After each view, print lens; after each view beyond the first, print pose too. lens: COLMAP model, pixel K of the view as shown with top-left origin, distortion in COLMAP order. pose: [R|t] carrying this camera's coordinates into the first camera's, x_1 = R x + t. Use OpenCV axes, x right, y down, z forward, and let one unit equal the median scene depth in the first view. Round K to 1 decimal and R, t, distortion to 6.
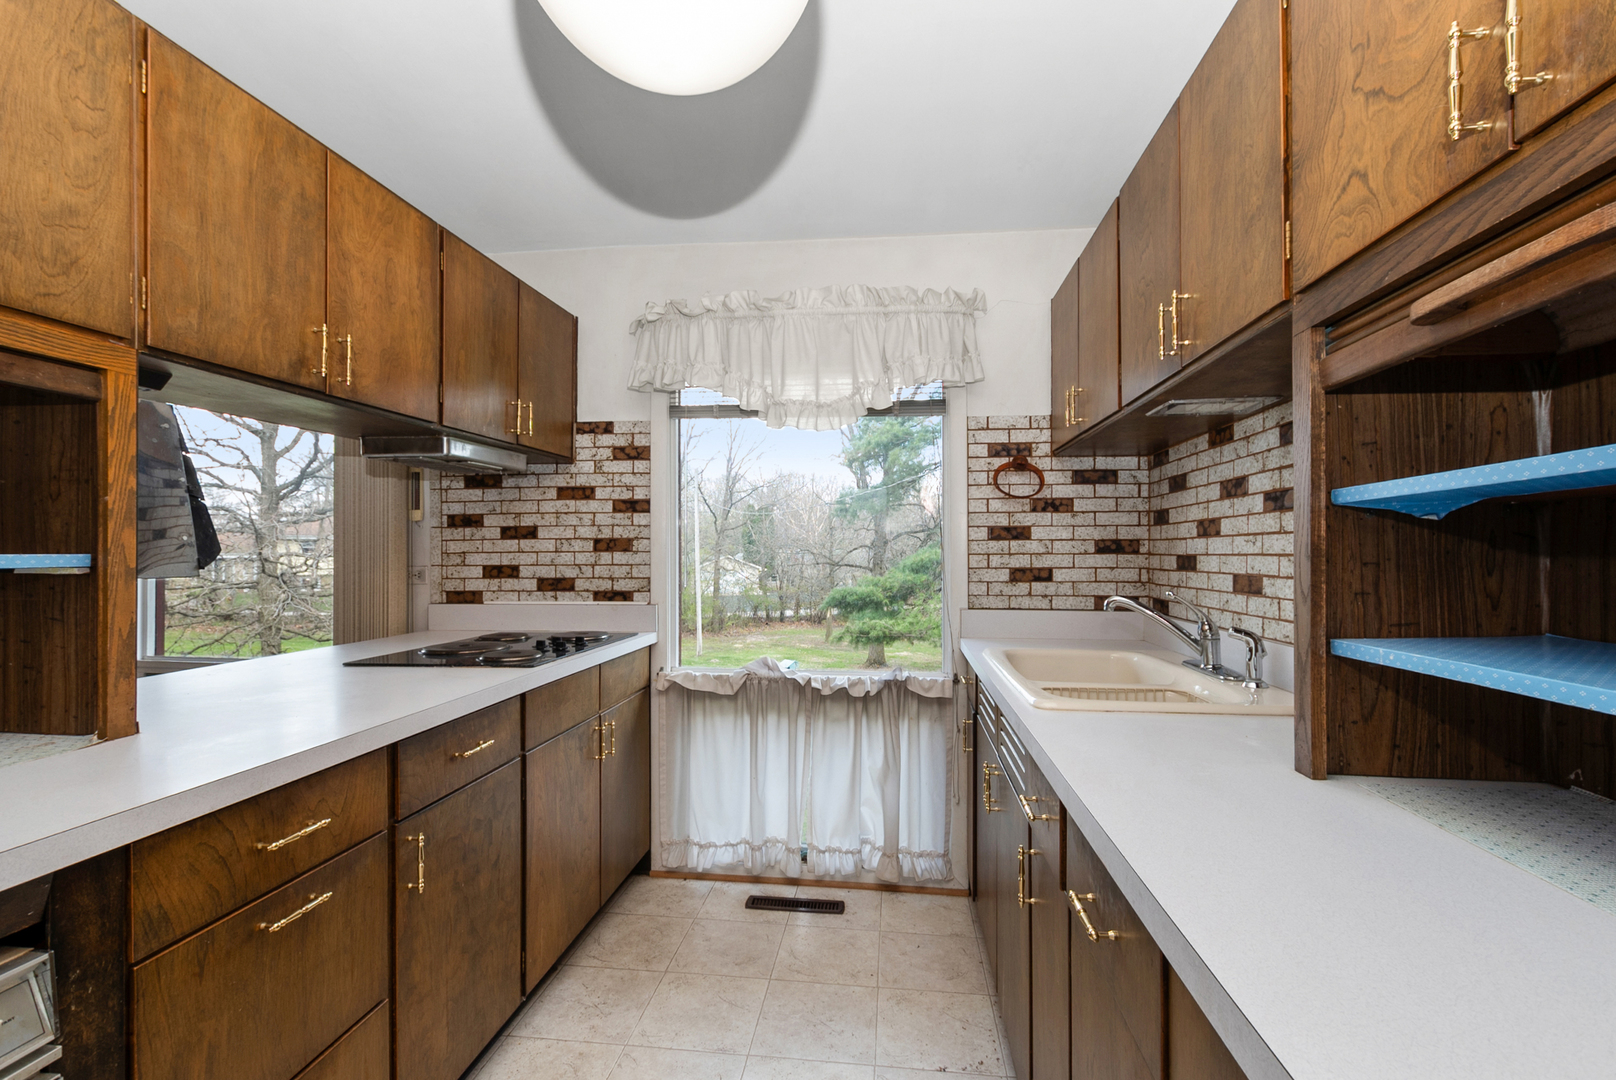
lens RADIAL K [[717.2, 0, 814.6], [0, 717.2, 557.0], [0, 0, 1]] dist [0.011691, -0.005313]
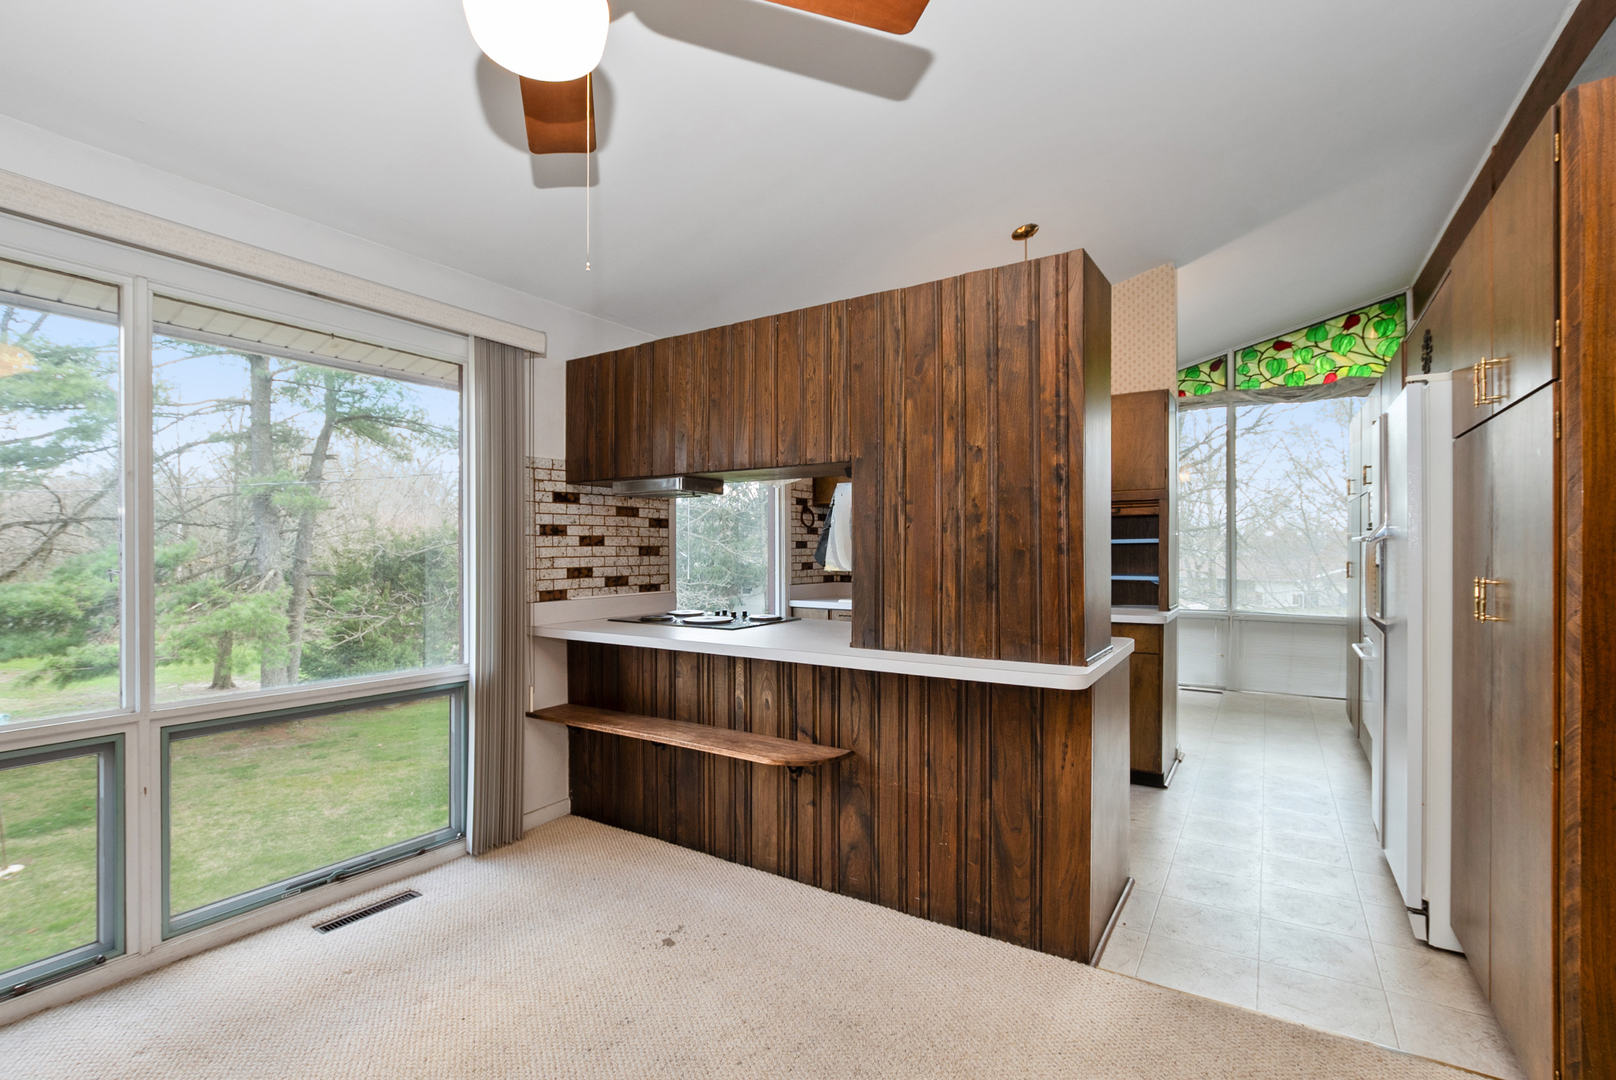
lens RADIAL K [[717.2, 0, 814.6], [0, 717.2, 557.0], [0, 0, 1]] dist [0.011691, -0.005313]
pose [[0.445830, -0.009360, 0.895069, -1.364597], [0.000887, 0.999949, 0.010015, -0.018324], [-0.895117, -0.003671, 0.445816, 0.100774]]
